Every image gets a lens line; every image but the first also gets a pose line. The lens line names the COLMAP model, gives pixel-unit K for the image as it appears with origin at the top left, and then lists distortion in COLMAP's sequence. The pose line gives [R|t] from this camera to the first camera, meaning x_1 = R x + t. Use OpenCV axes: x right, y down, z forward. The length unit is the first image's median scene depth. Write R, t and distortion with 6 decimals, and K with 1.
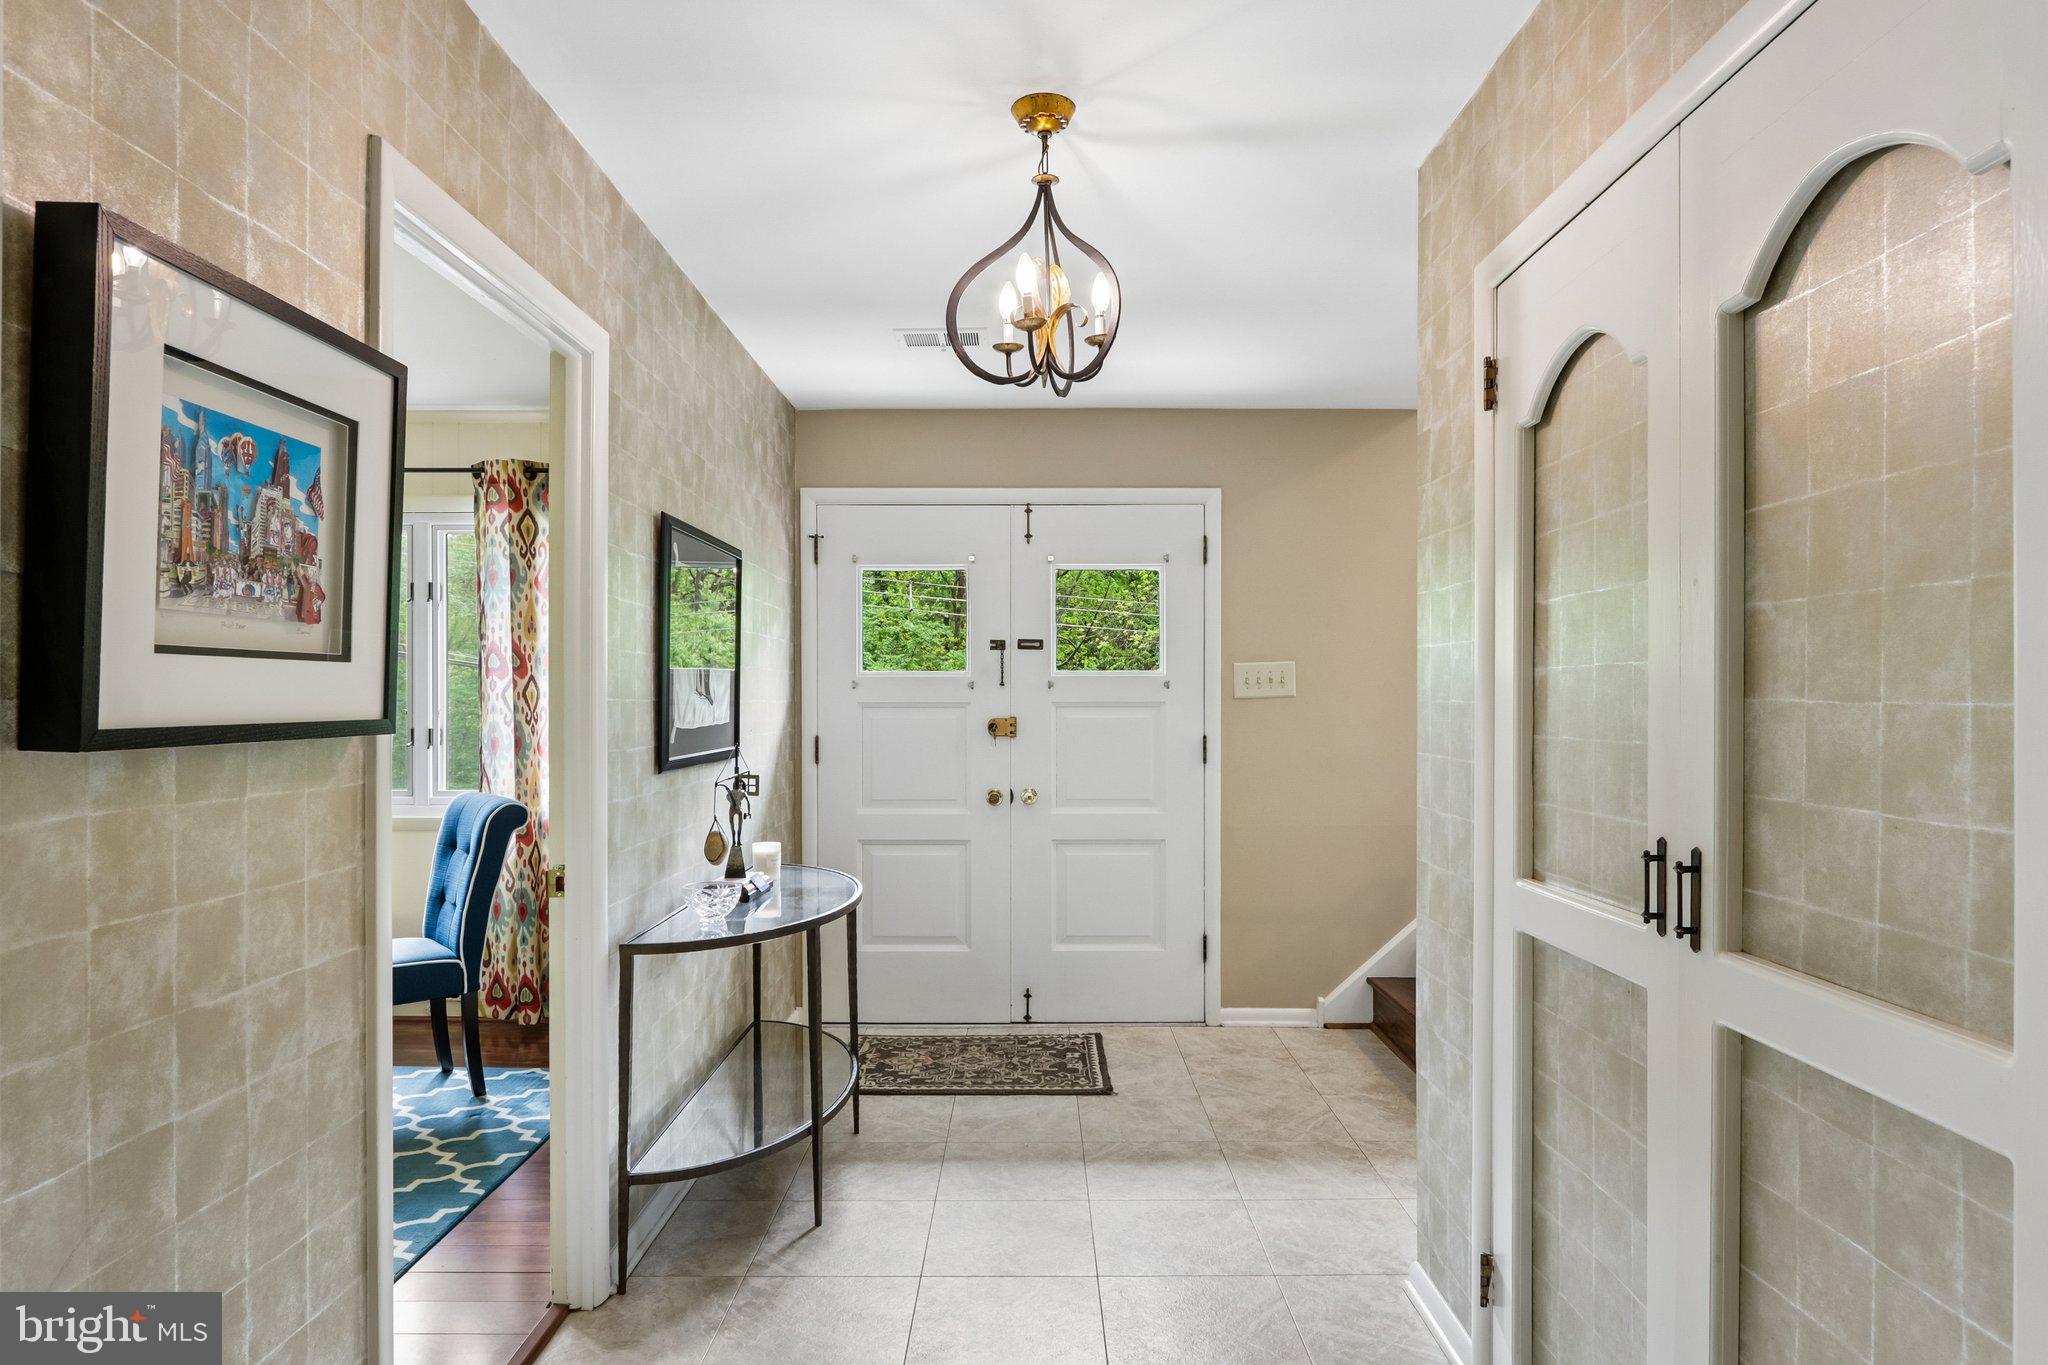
lens RADIAL K [[1177.2, 0, 1029.2], [0, 1177.2, 698.1], [0, 0, 1]] dist [-0.021770, 0.001163]
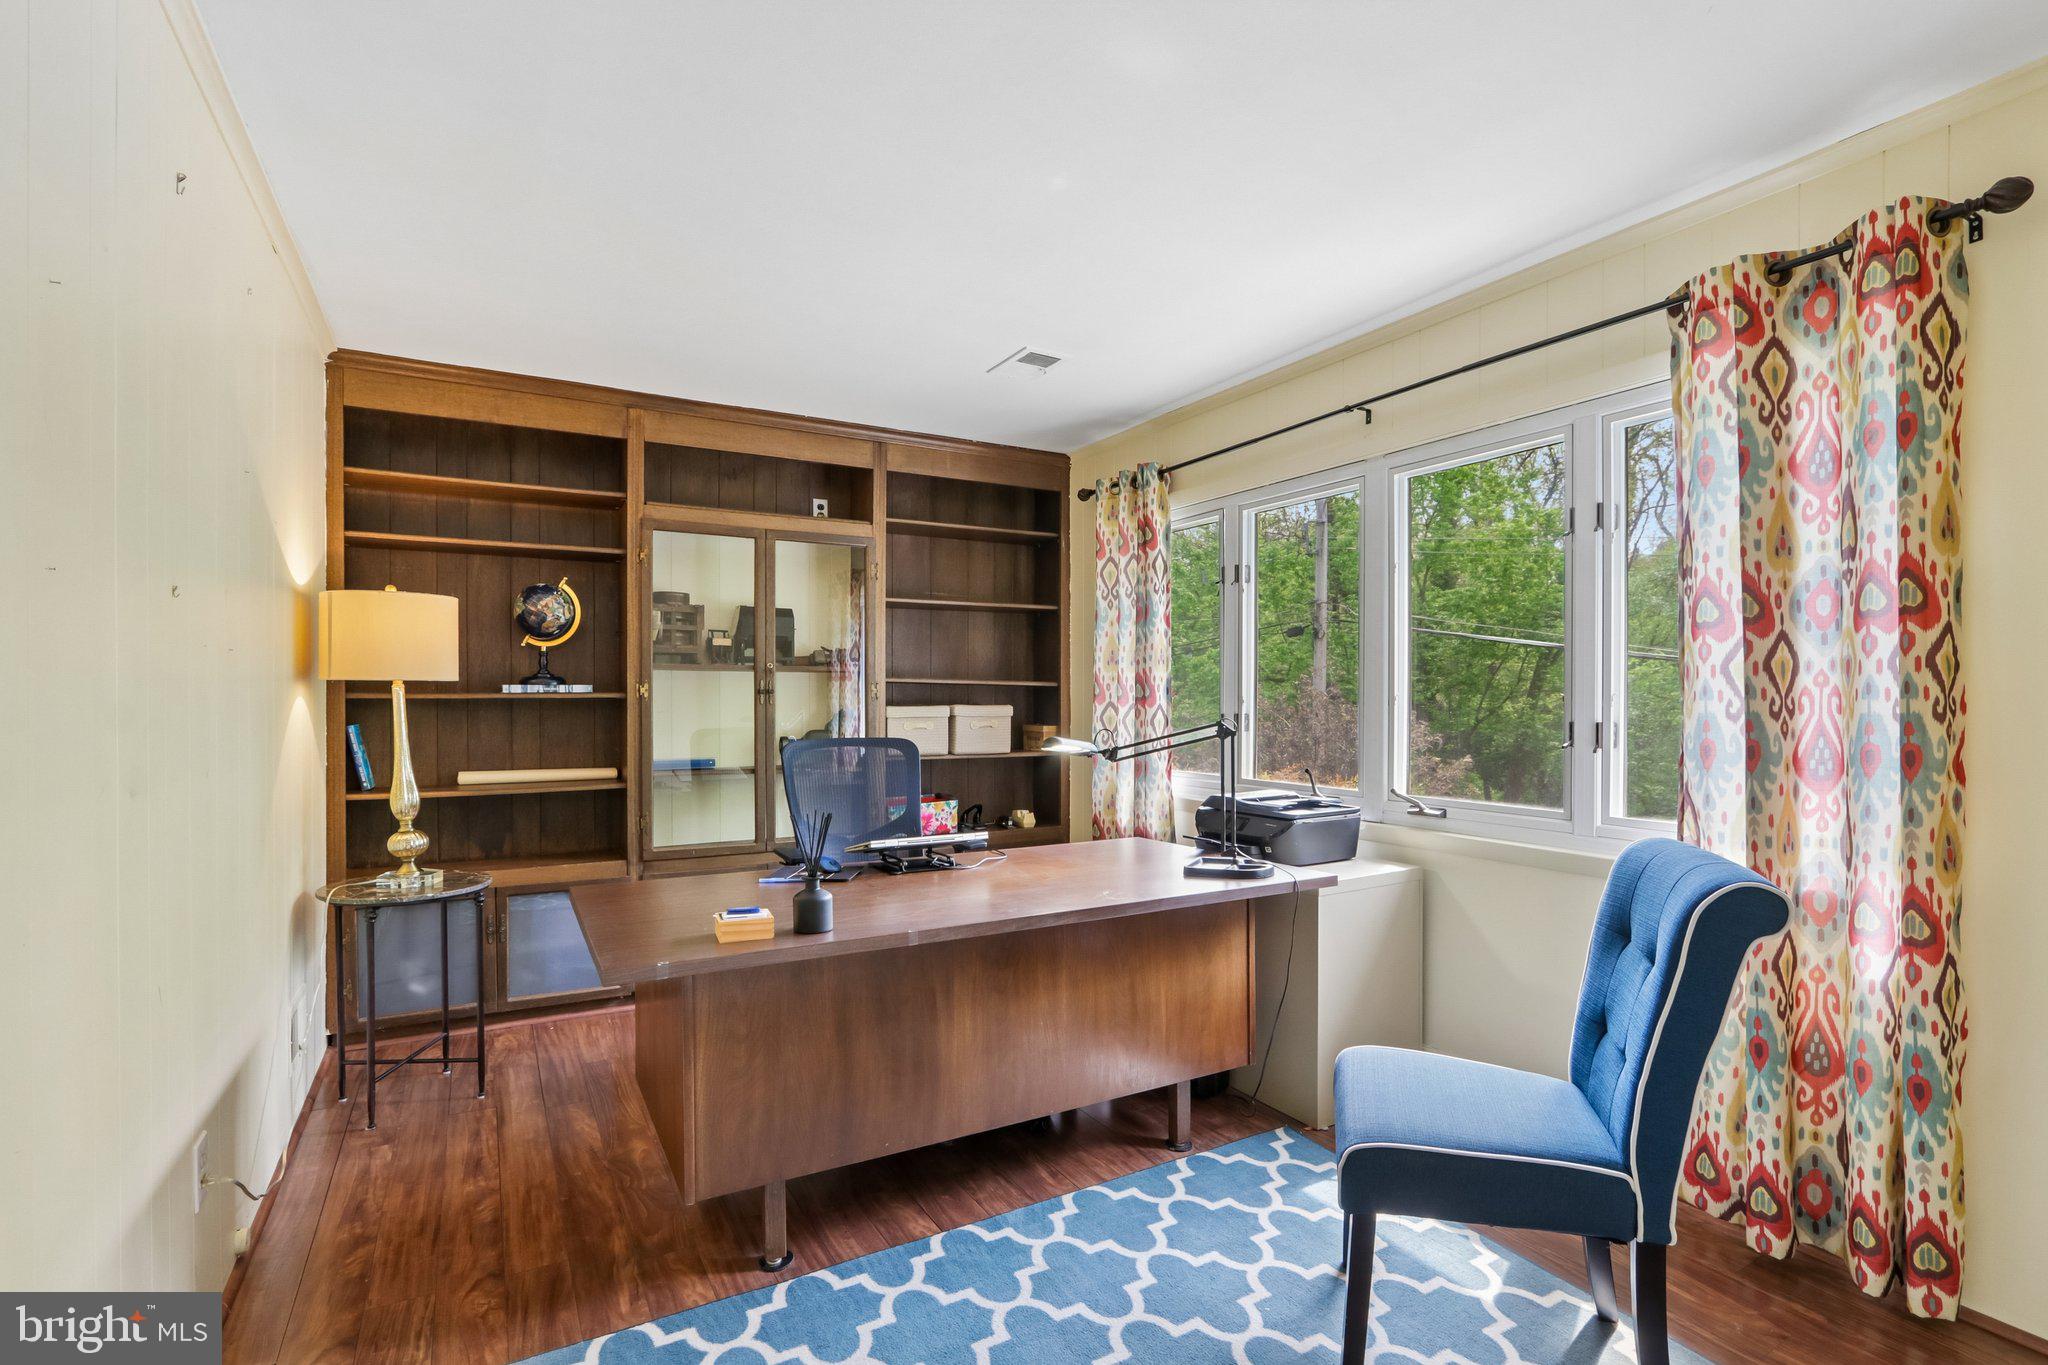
lens RADIAL K [[947.8, 0, 1027.6], [0, 947.8, 698.8], [0, 0, 1]] dist [-0.014973, 0.000844]
pose [[0.500662, 0.007896, -0.865607, -0.218375], [-0.001852, 0.999966, 0.008051, 0.009577], [0.865641, -0.002428, 0.500660, 0.467684]]
